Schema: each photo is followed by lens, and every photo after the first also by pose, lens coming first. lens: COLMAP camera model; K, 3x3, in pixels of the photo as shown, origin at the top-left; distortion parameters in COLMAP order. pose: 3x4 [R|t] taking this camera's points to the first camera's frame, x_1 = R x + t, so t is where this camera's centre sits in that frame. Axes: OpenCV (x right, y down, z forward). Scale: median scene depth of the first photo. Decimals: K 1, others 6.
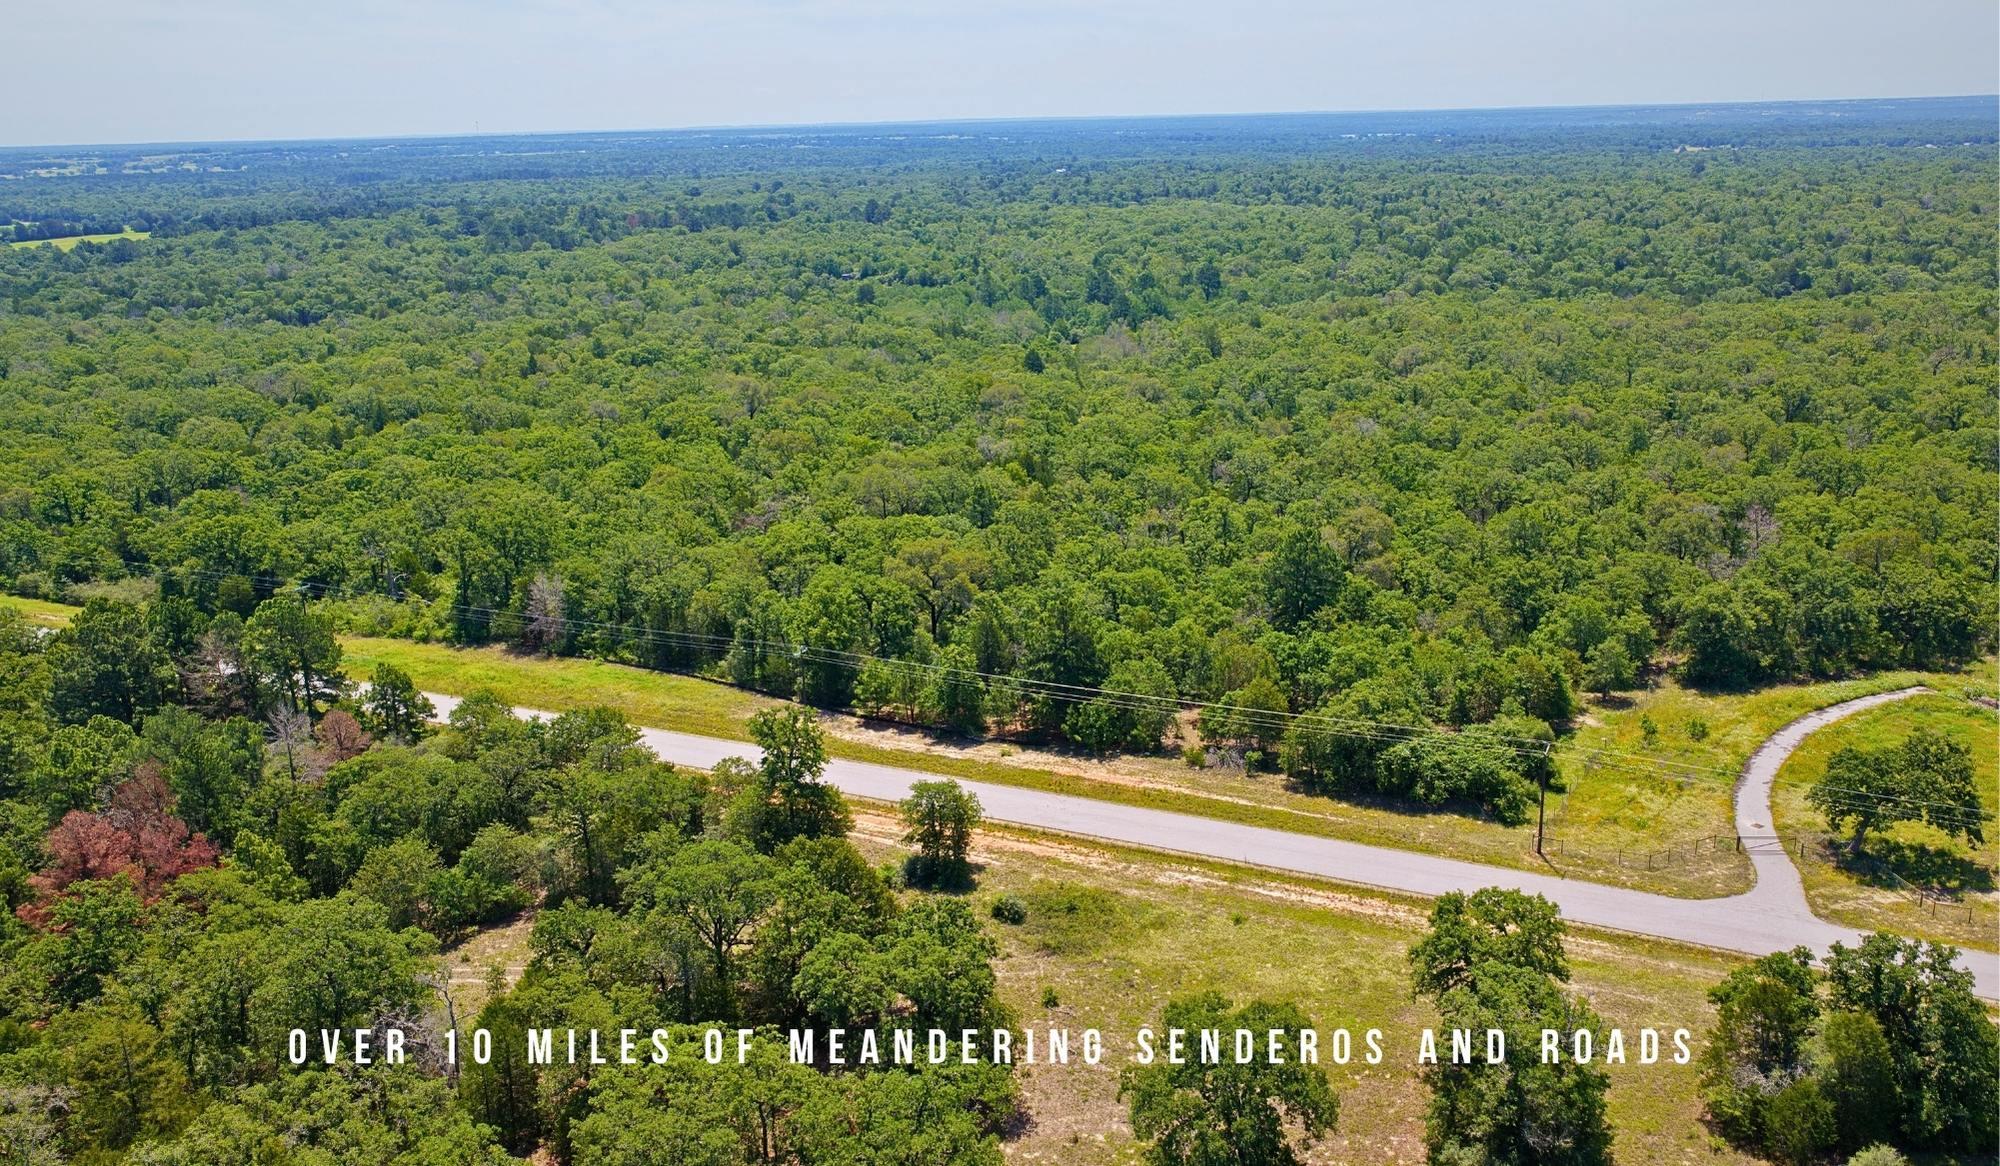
lens RADIAL K [[1693.3, 0, 986.1], [0, 1693.3, 605.1], [0, 0, 1]] dist [-0.011467, 0.036021]
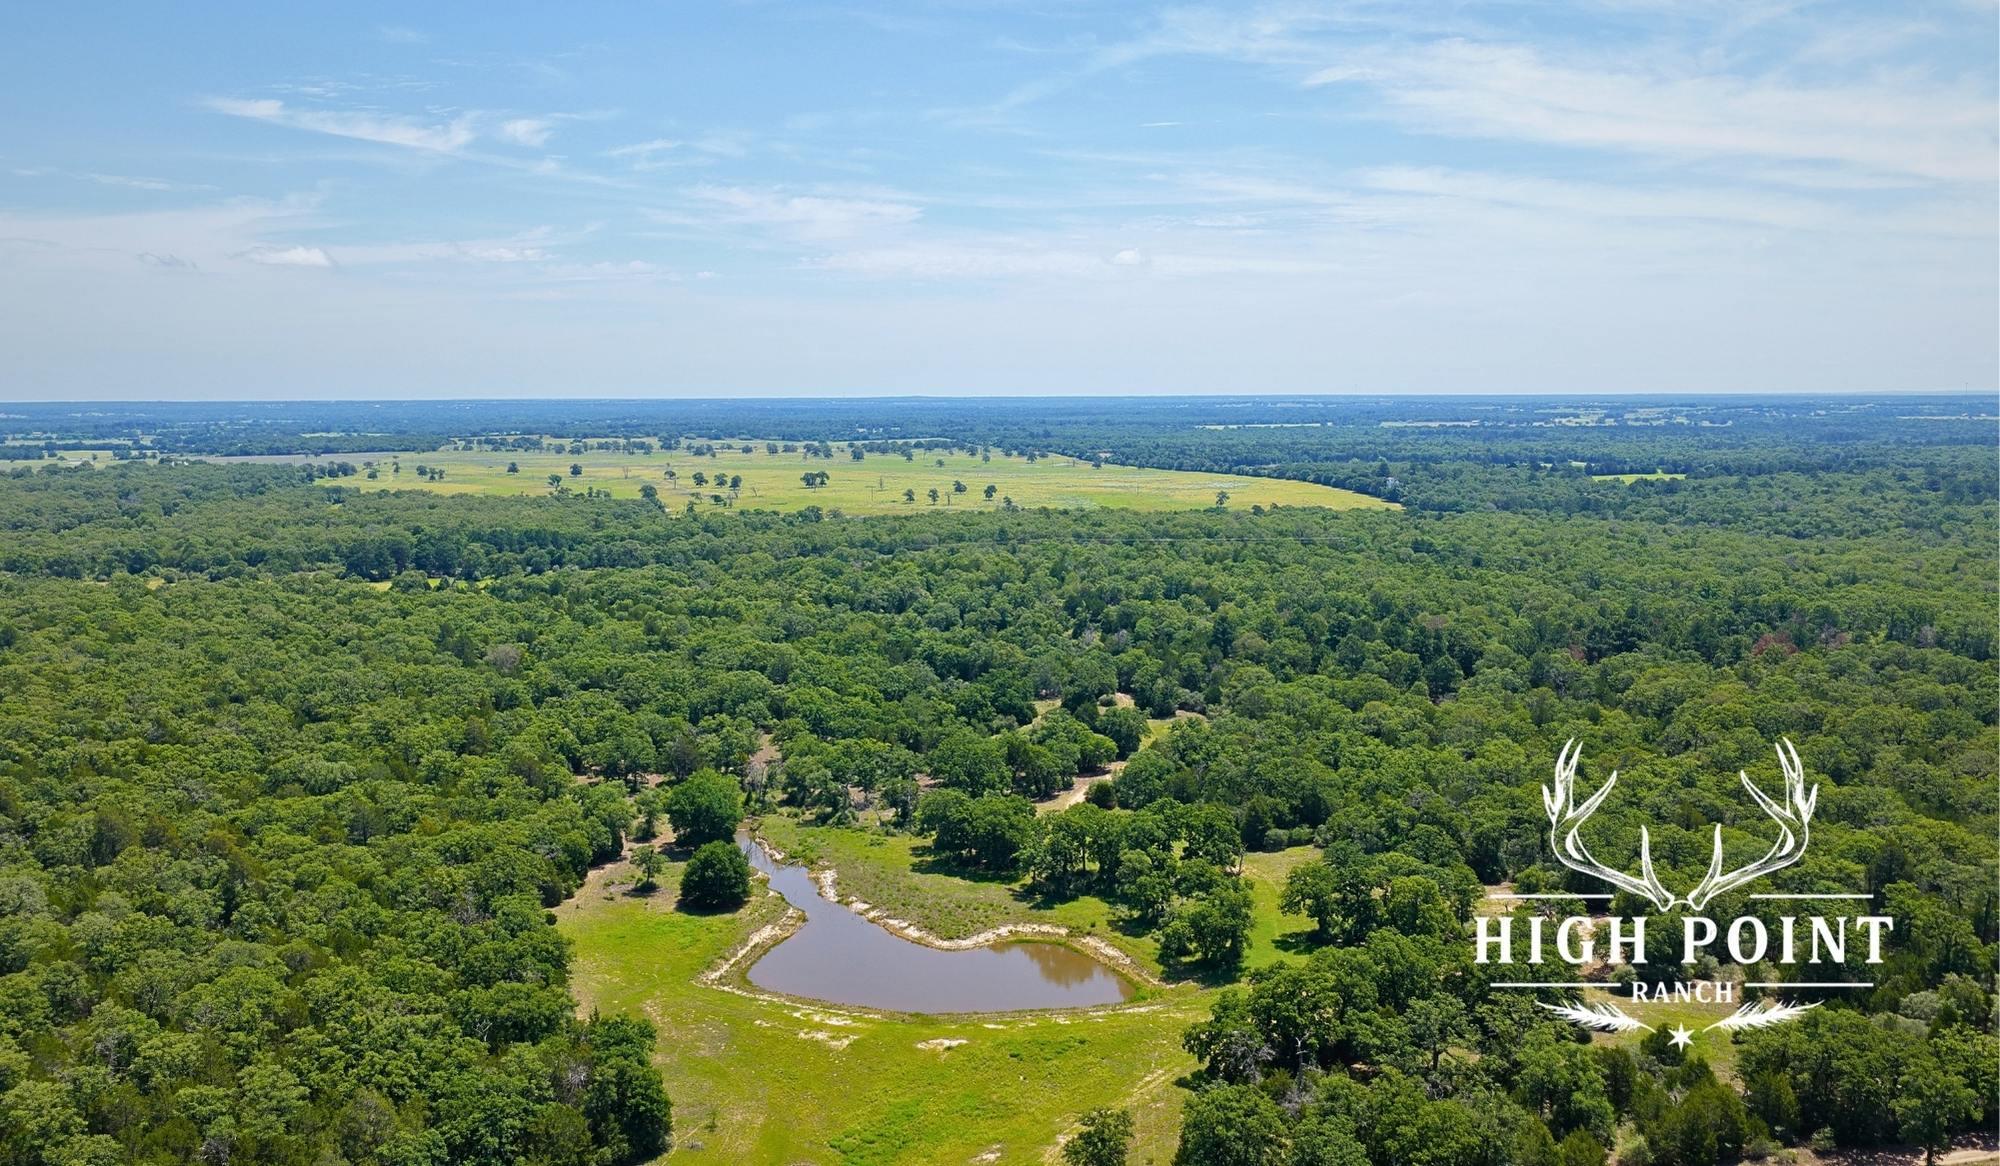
lens RADIAL K [[1693.3, 0, 1005.3], [0, 1693.3, 595.7], [0, 0, 1]] dist [-0.011467, 0.036021]
pose [[0.699182, 0.107765, -0.706775, 0.130855], [-0.210985, 0.975649, -0.059958, 0.092083], [0.683103, 0.191040, 0.704893, -0.404369]]
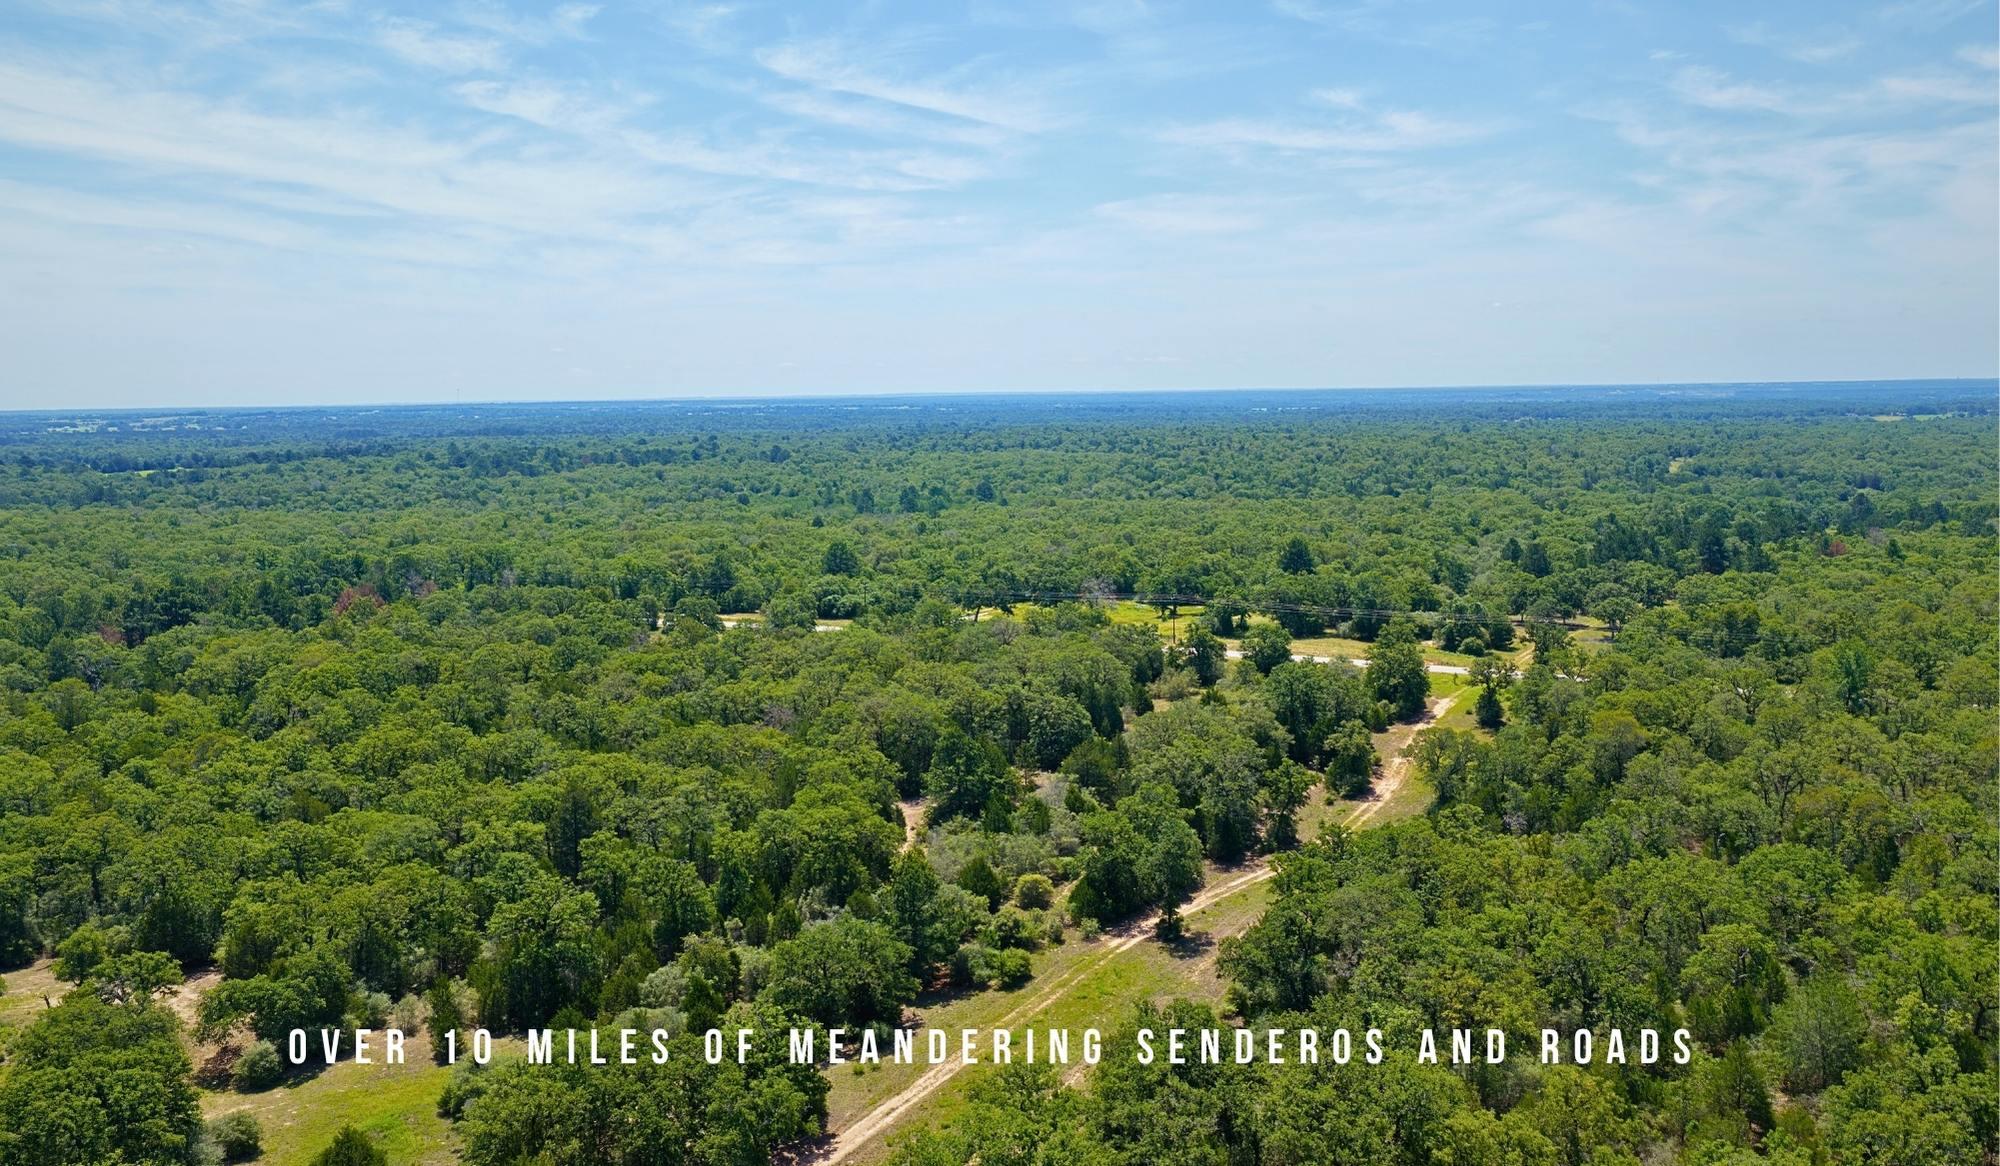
lens RADIAL K [[1693.3, 0, 994.6], [0, 1693.3, 616.8], [0, 0, 1]] dist [-0.011467, 0.036021]
pose [[0.999675, 0.005690, 0.024857, 0.081672], [-0.001947, 0.988977, -0.148056, 0.095092], [-0.025426, 0.147960, 0.988667, -0.305673]]
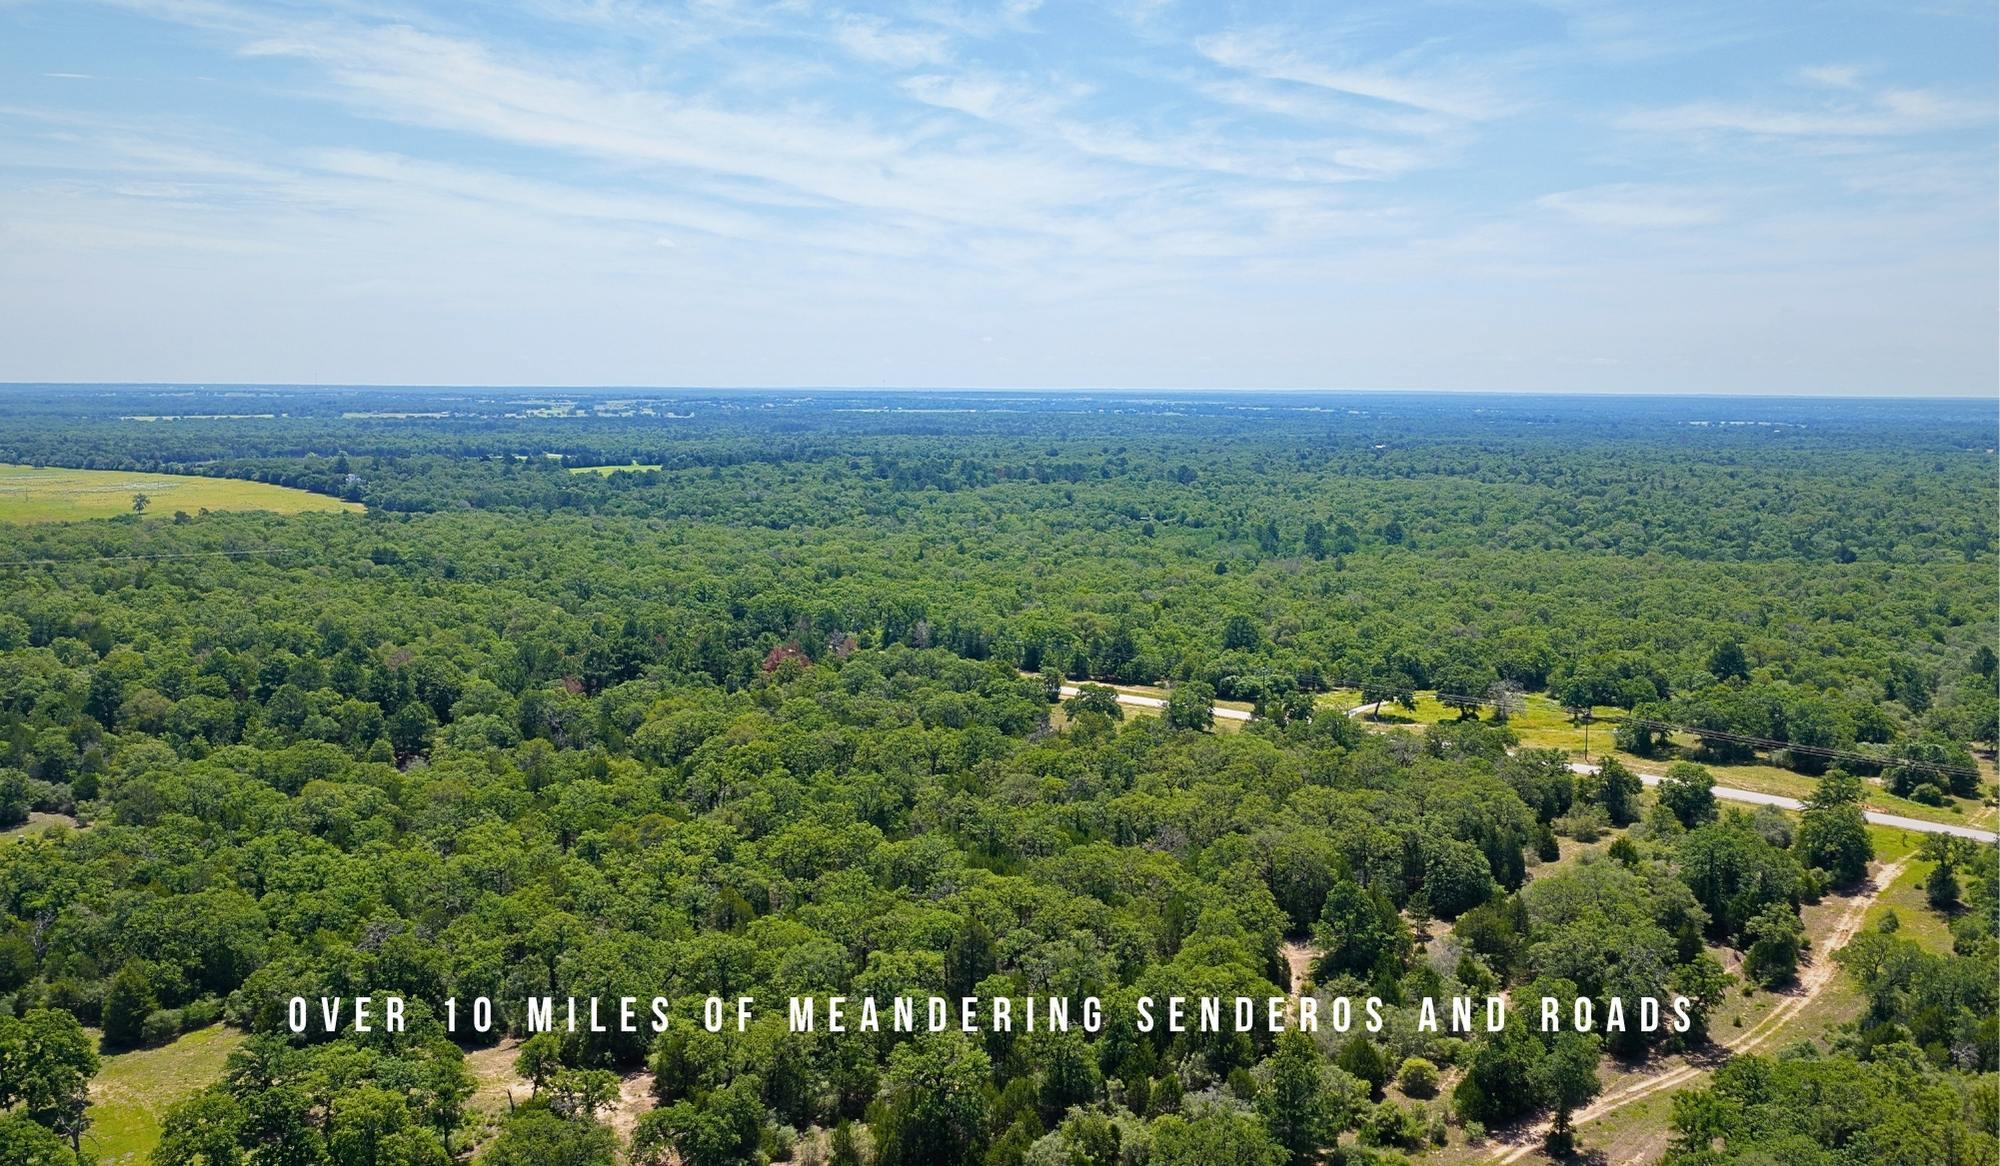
lens RADIAL K [[1693.3, 0, 998.3], [0, 1693.3, 598.1], [0, 0, 1]] dist [-0.011467, 0.036021]
pose [[0.976713, 0.059575, -0.206112, 0.080754], [-0.090462, 0.985458, -0.143839, 0.070558], [0.194545, 0.159135, 0.967899, -0.313965]]
